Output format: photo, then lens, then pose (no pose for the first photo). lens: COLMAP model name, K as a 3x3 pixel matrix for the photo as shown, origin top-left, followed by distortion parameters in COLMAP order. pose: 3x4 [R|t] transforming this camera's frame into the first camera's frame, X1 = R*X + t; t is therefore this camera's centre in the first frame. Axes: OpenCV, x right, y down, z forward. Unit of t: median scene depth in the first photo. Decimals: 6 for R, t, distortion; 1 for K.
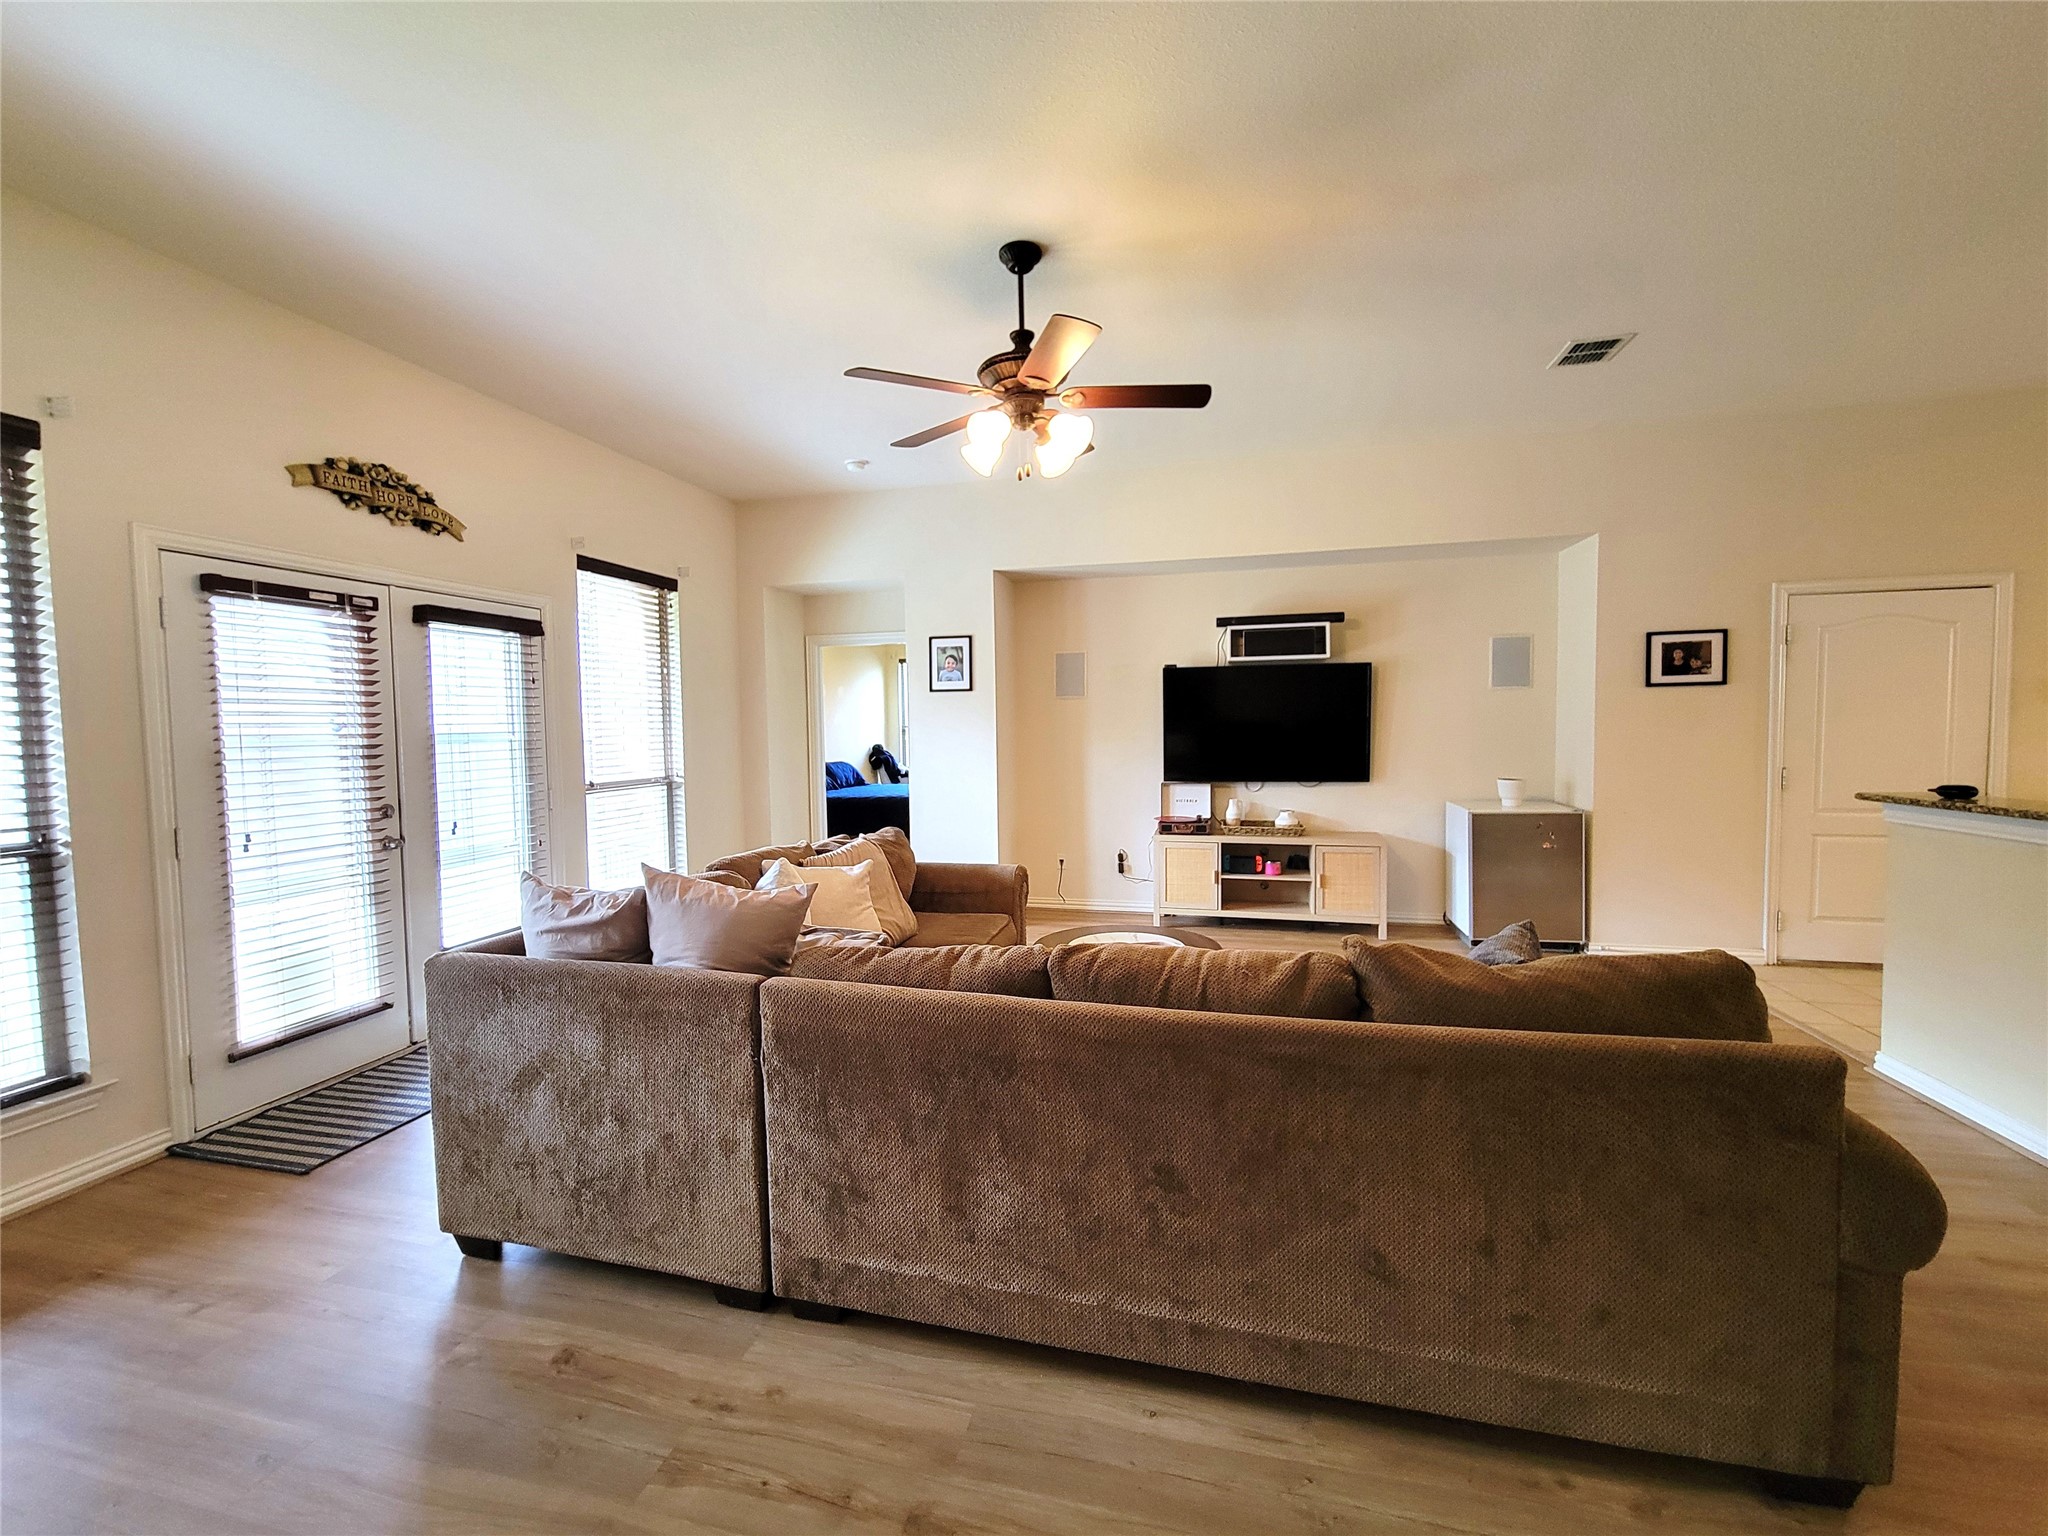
lens RADIAL K [[841.7, 0, 1024.0], [0, 841.7, 768.0], [0, 0, 1]] dist [0.002548, 0.000091]
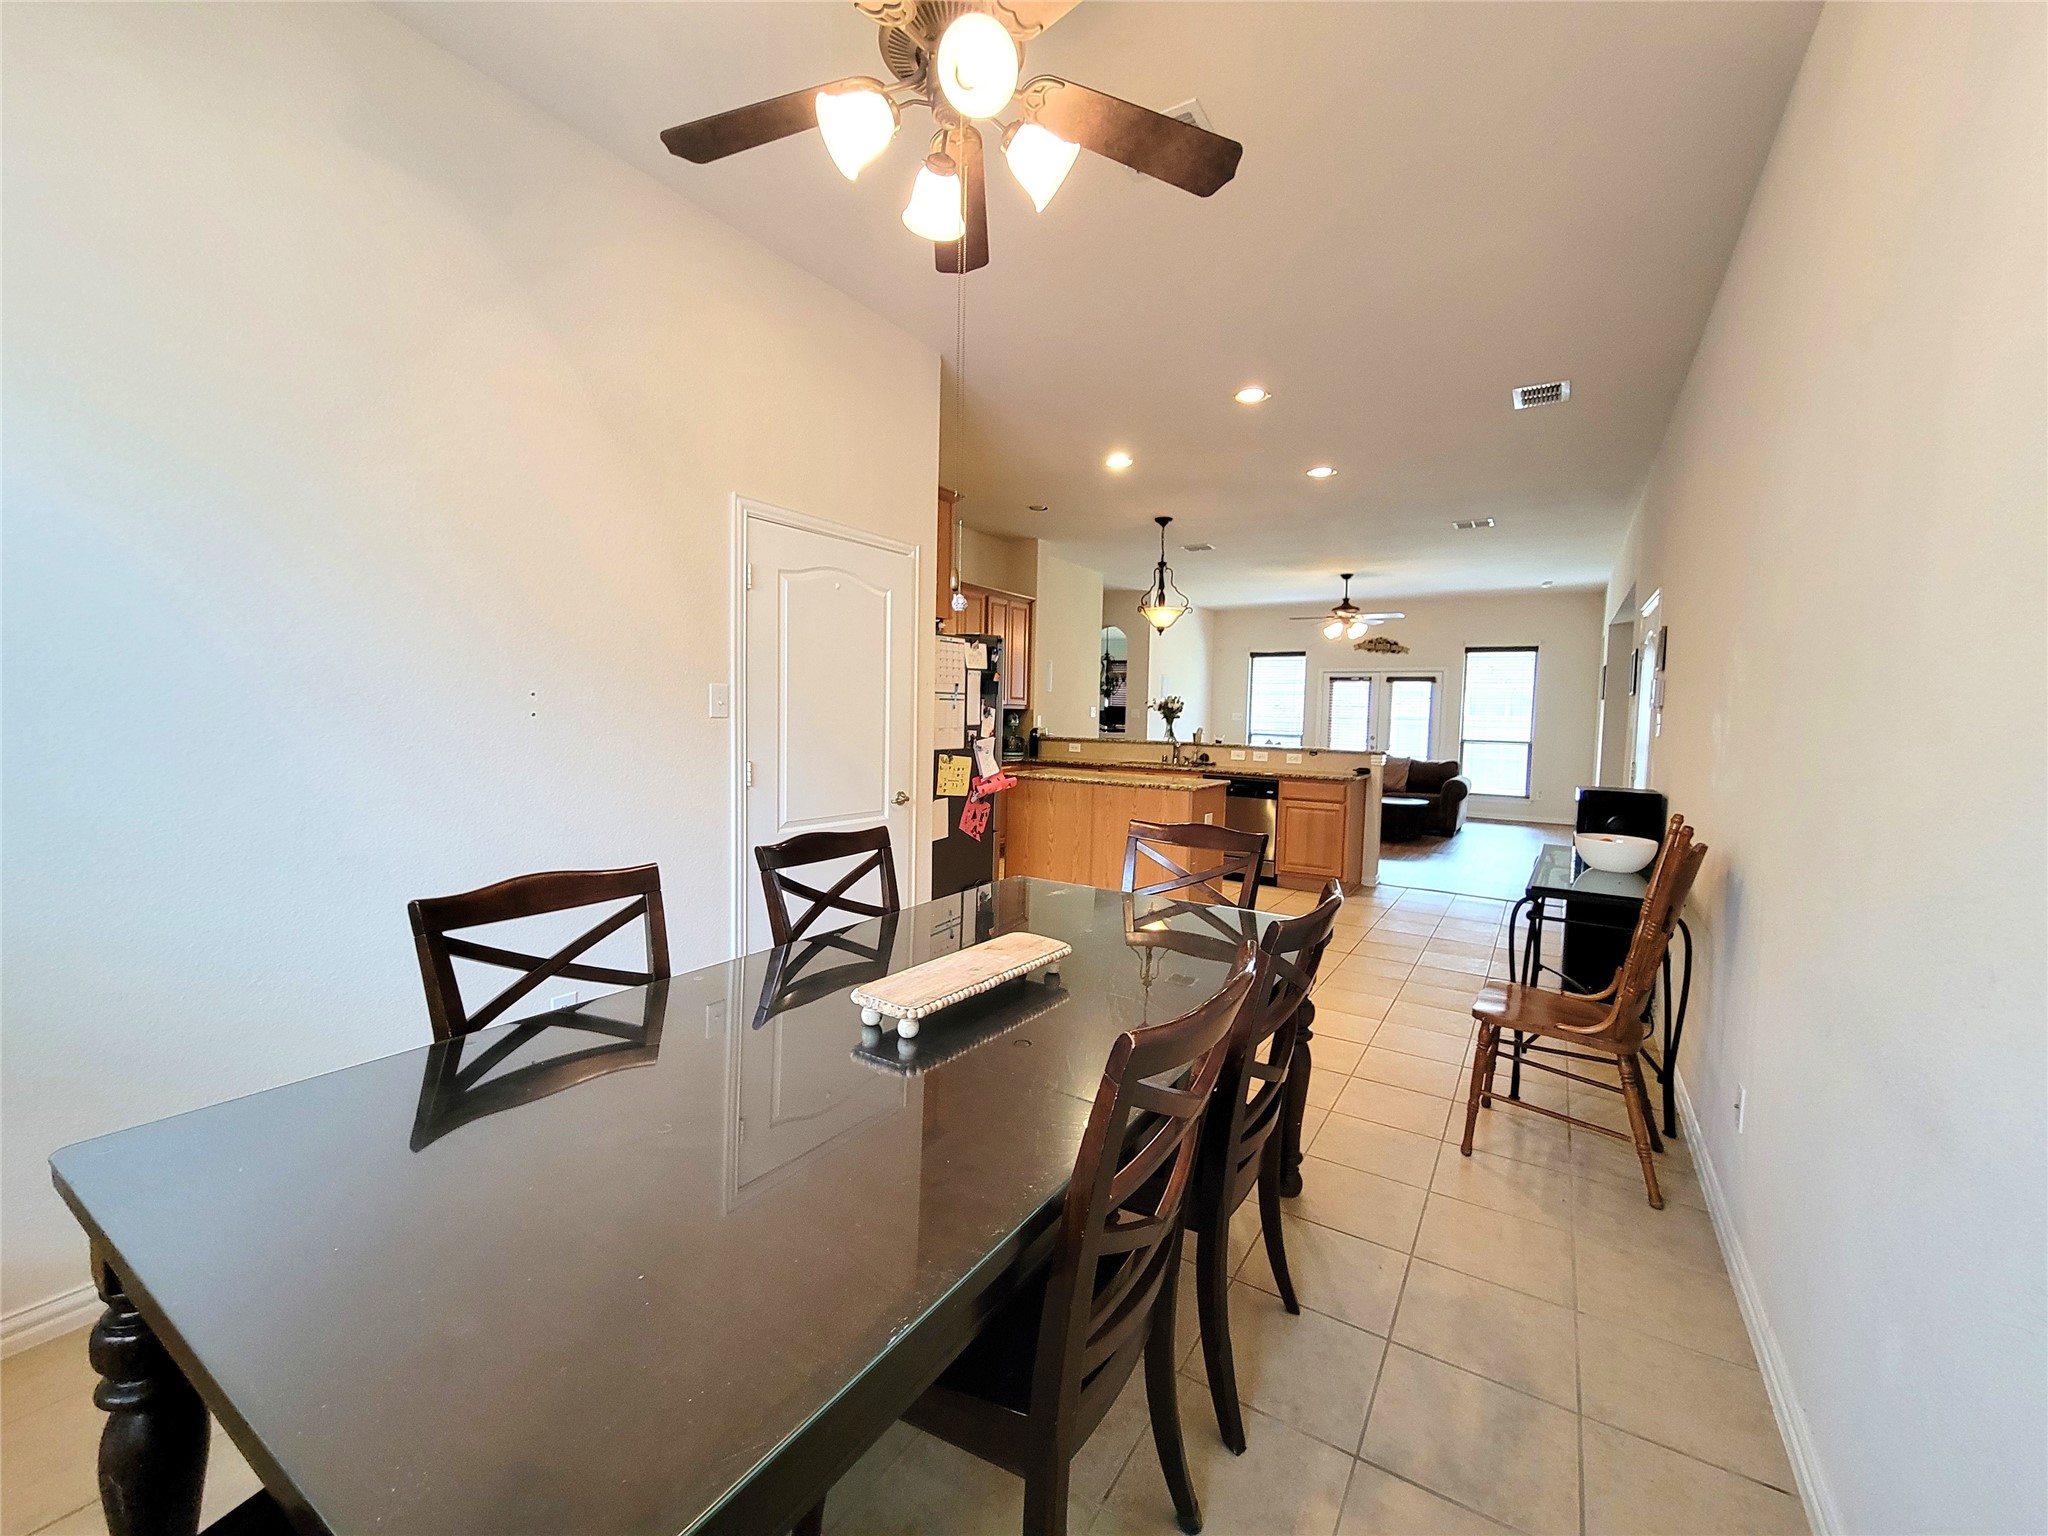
lens RADIAL K [[841.7, 0, 1024.0], [0, 841.7, 768.0], [0, 0, 1]] dist [0.002548, 0.000091]
pose [[-0.308345, 0.073461, -0.948434, 2.274899], [-0.069245, 0.992636, 0.099397, -0.052911], [0.948751, 0.096323, -0.300988, 0.529626]]
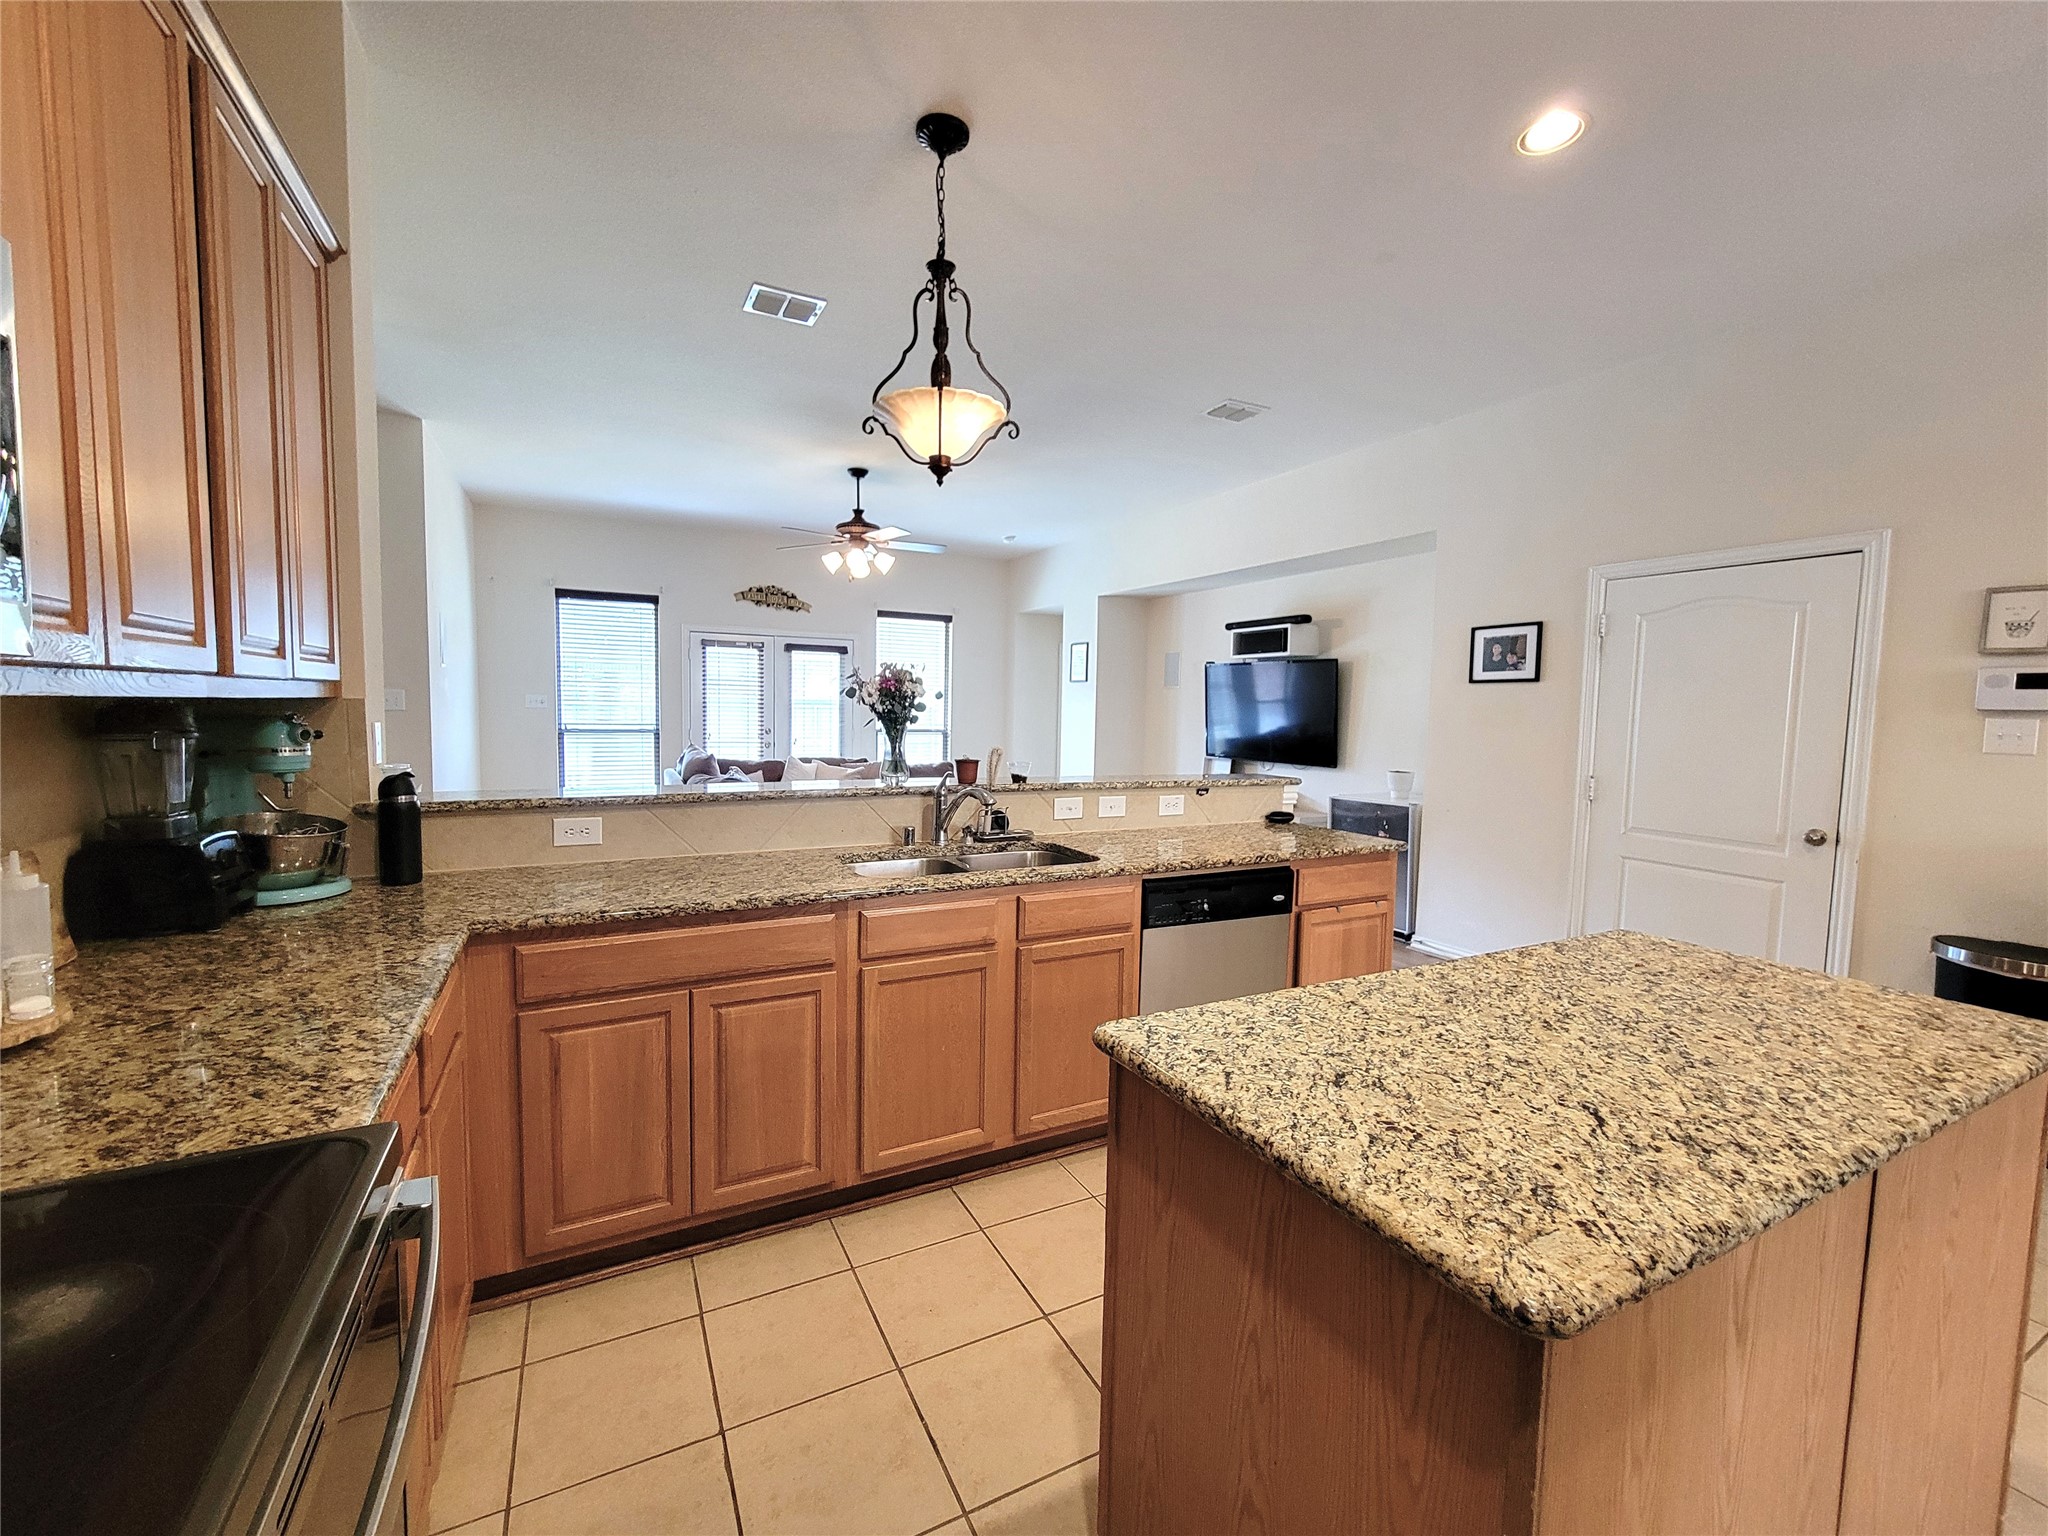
lens RADIAL K [[841.7, 0, 1024.0], [0, 841.7, 768.0], [0, 0, 1]] dist [0.002548, 0.000091]
pose [[0.659229, 0.084618, -0.747166, 1.155982], [-0.070897, 0.996216, 0.050270, -0.011713], [0.748593, 0.019832, 0.662733, -0.027504]]
